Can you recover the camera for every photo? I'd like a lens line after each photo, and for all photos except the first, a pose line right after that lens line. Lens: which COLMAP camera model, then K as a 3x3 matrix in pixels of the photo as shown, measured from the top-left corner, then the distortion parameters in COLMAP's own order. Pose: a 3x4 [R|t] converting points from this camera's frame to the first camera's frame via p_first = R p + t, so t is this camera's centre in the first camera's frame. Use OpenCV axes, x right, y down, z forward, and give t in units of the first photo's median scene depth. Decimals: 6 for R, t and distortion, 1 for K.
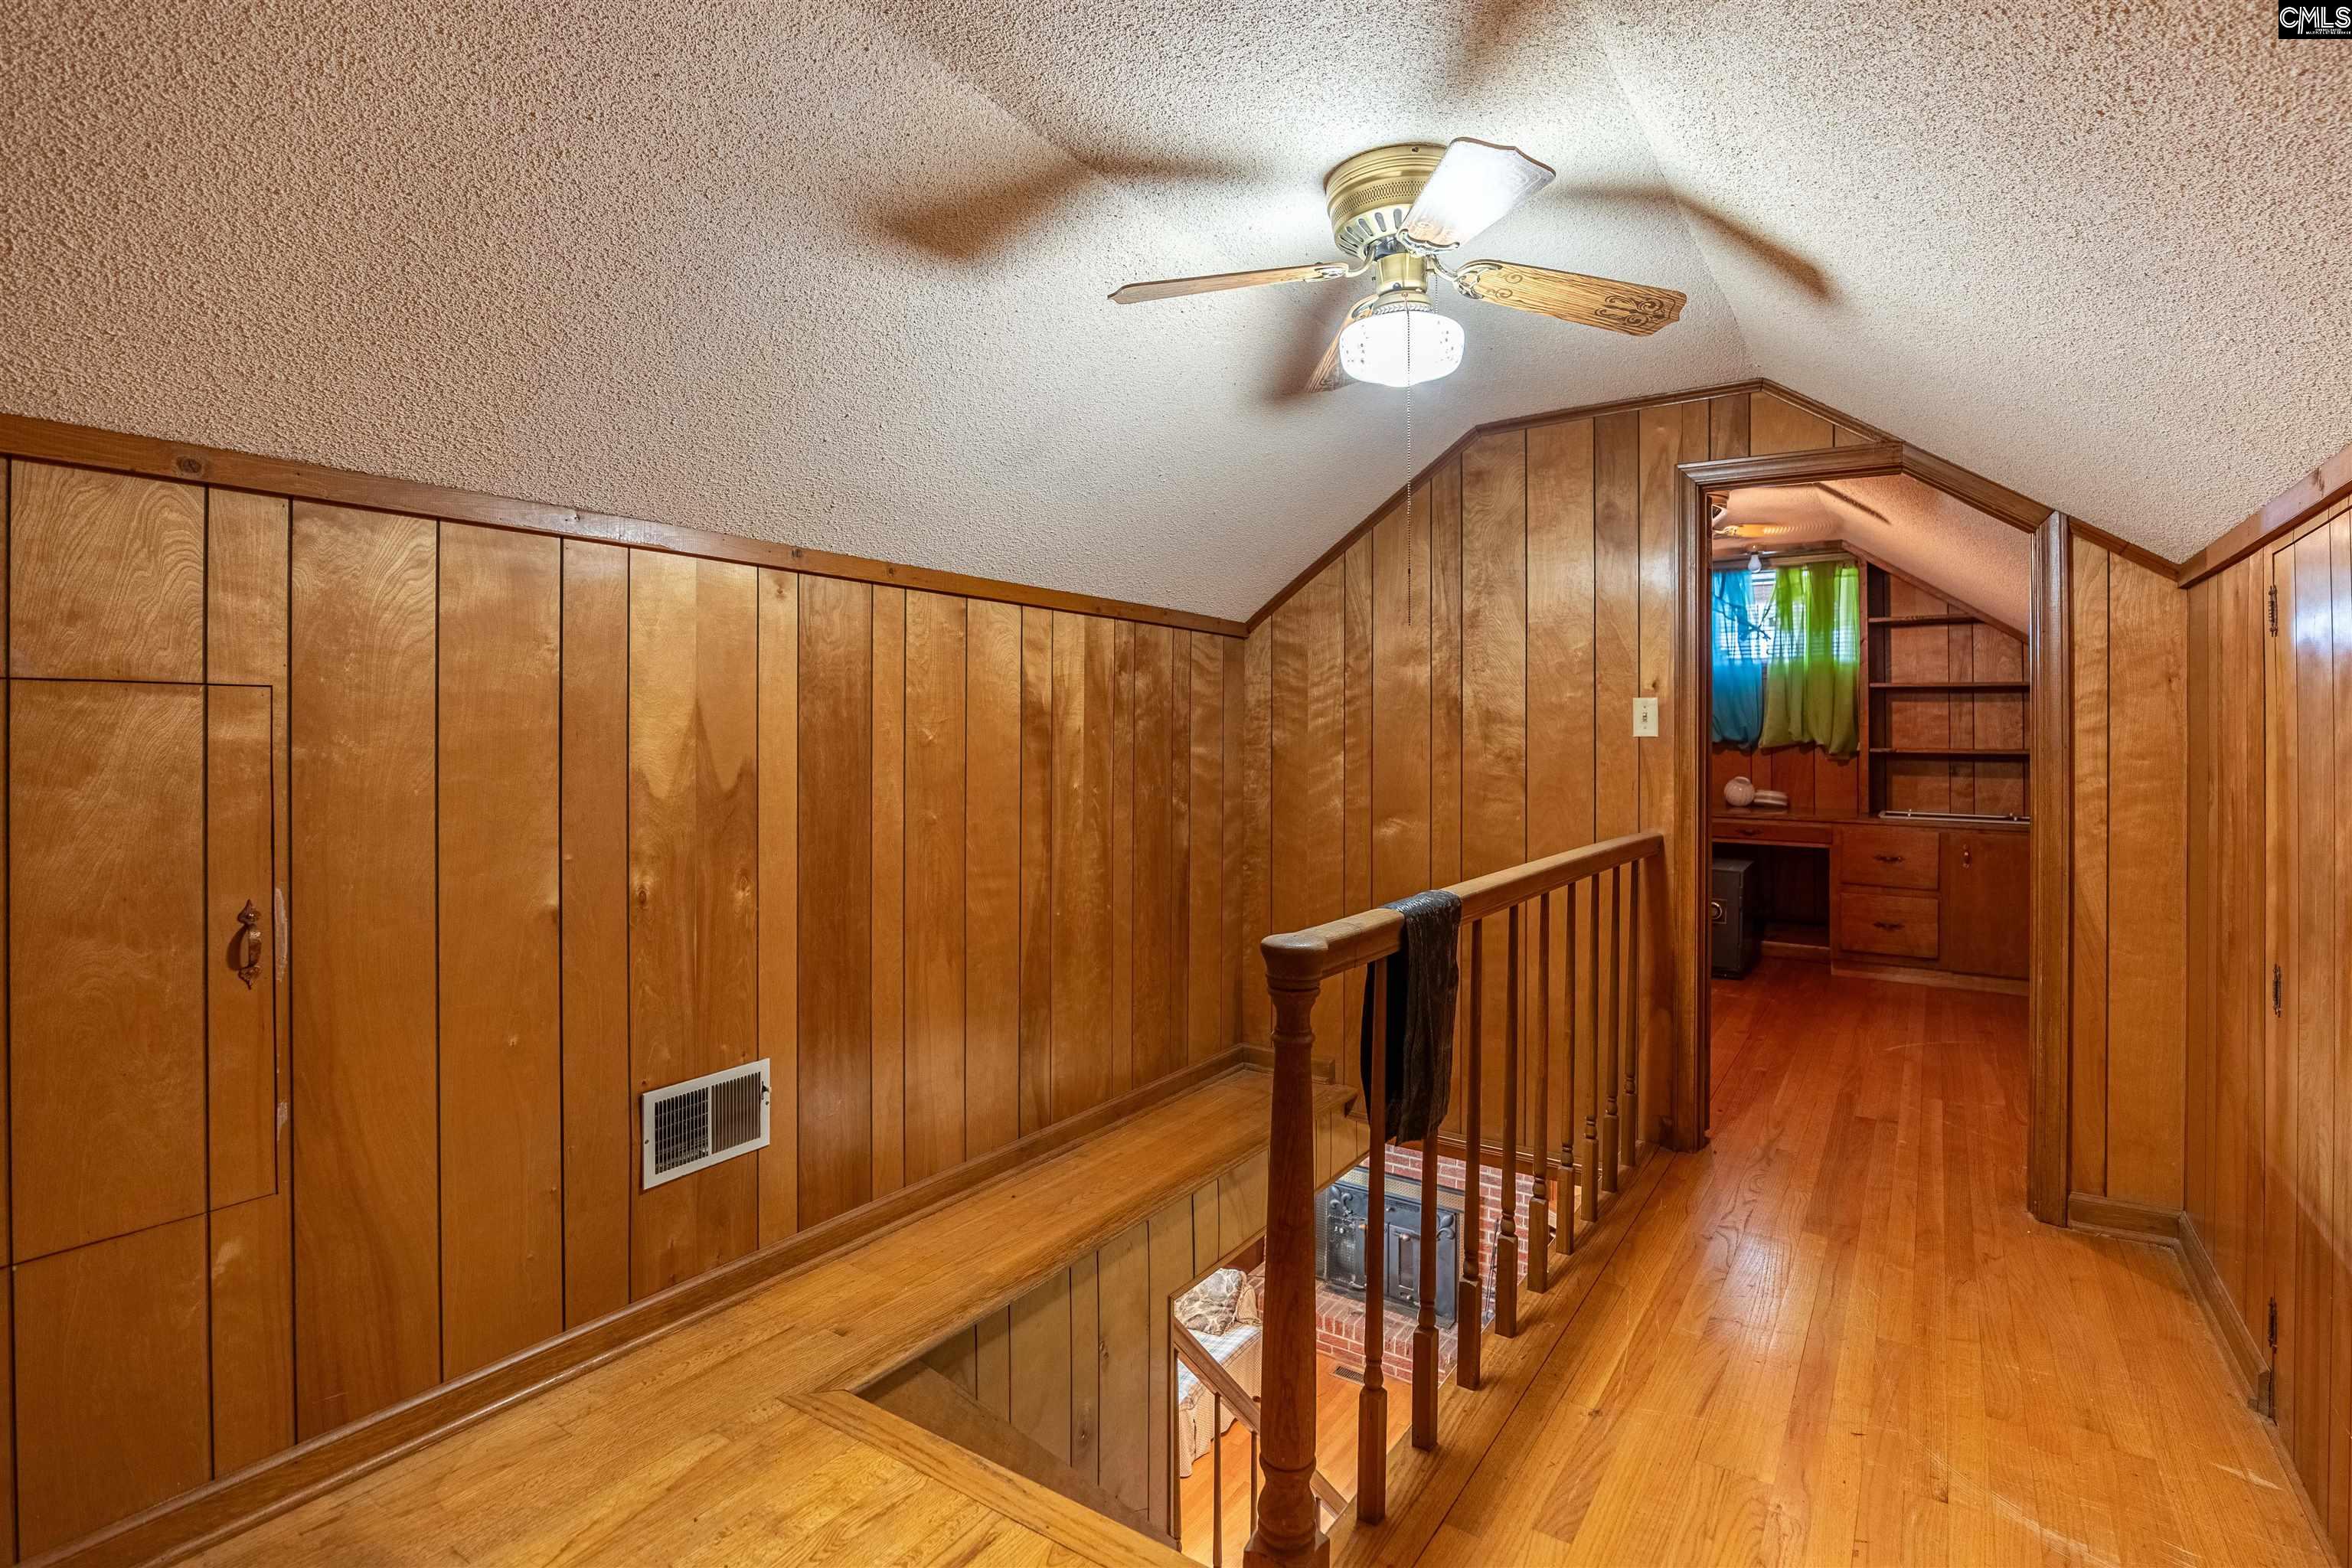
lens RADIAL K [[1105.8, 0, 1173.7], [0, 1105.8, 768.5], [0, 0, 1]] dist [-0.020021, 0.000890]
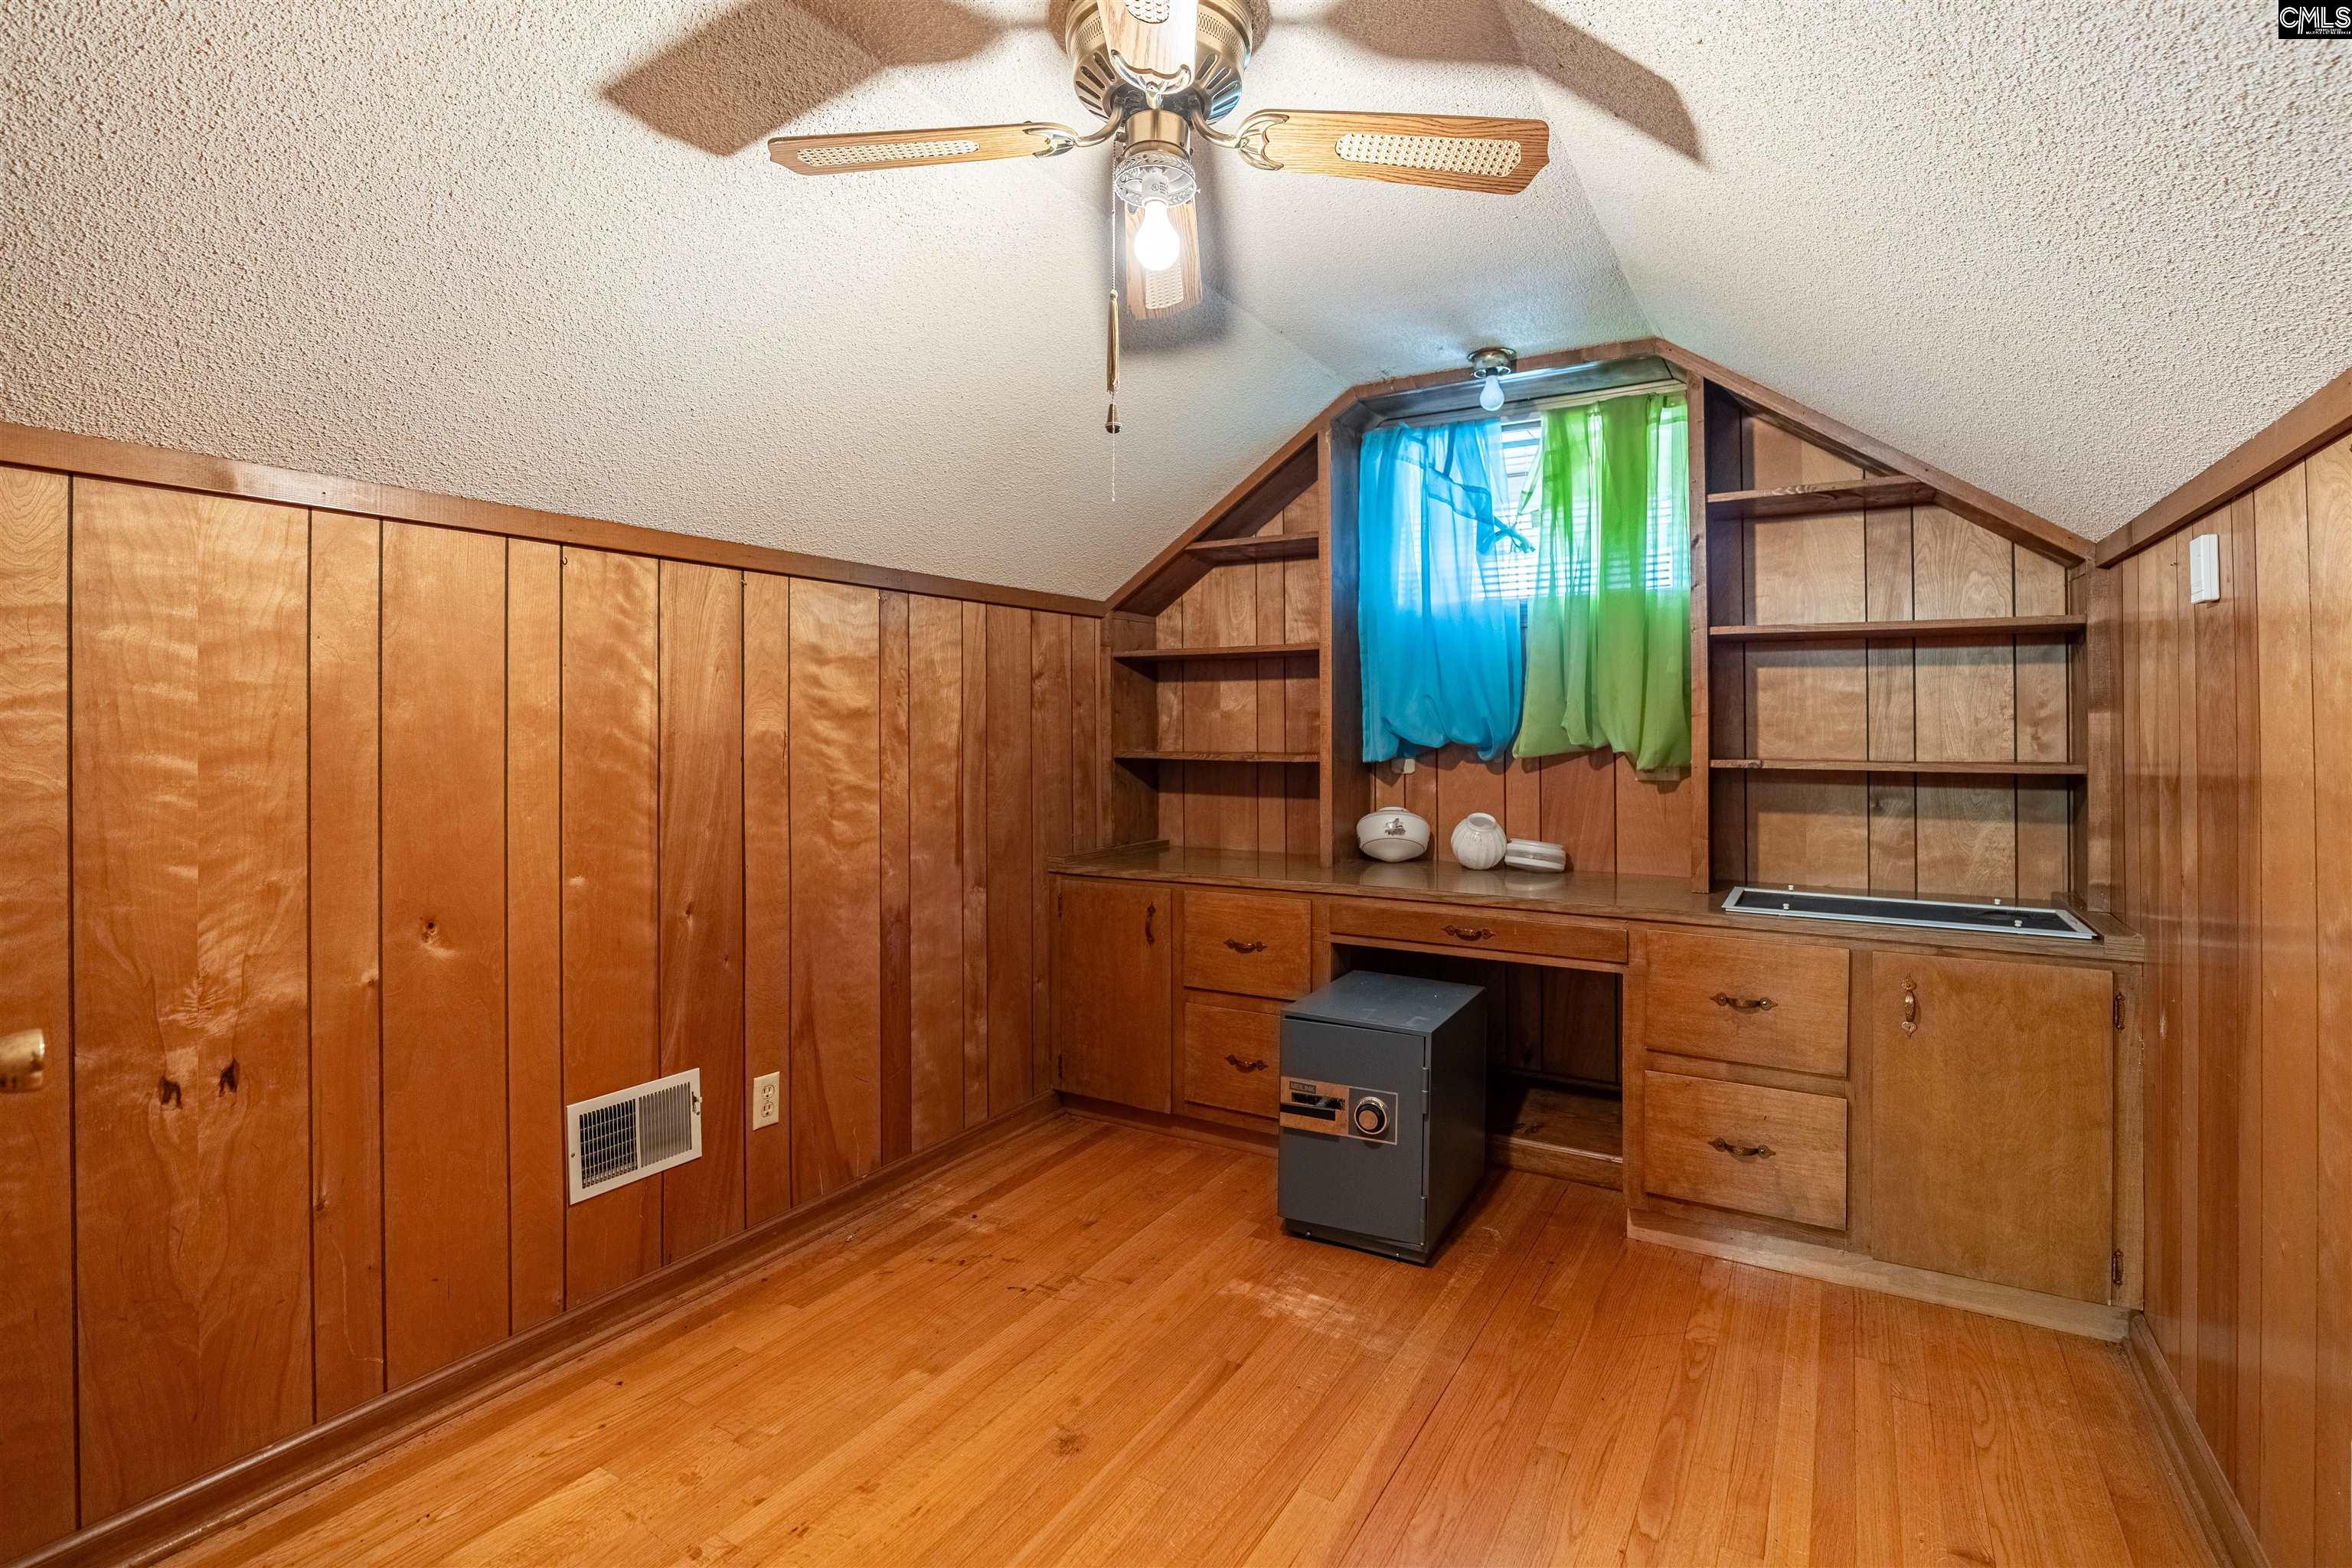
lens RADIAL K [[1105.8, 0, 1172.3], [0, 1105.8, 767.3], [0, 0, 1]] dist [-0.020021, 0.000890]
pose [[0.998384, -0.001766, 0.056801, 0.359233], [0.001999, 0.999990, -0.004049, -0.013387], [-0.056793, 0.004156, 0.998377, 0.512727]]
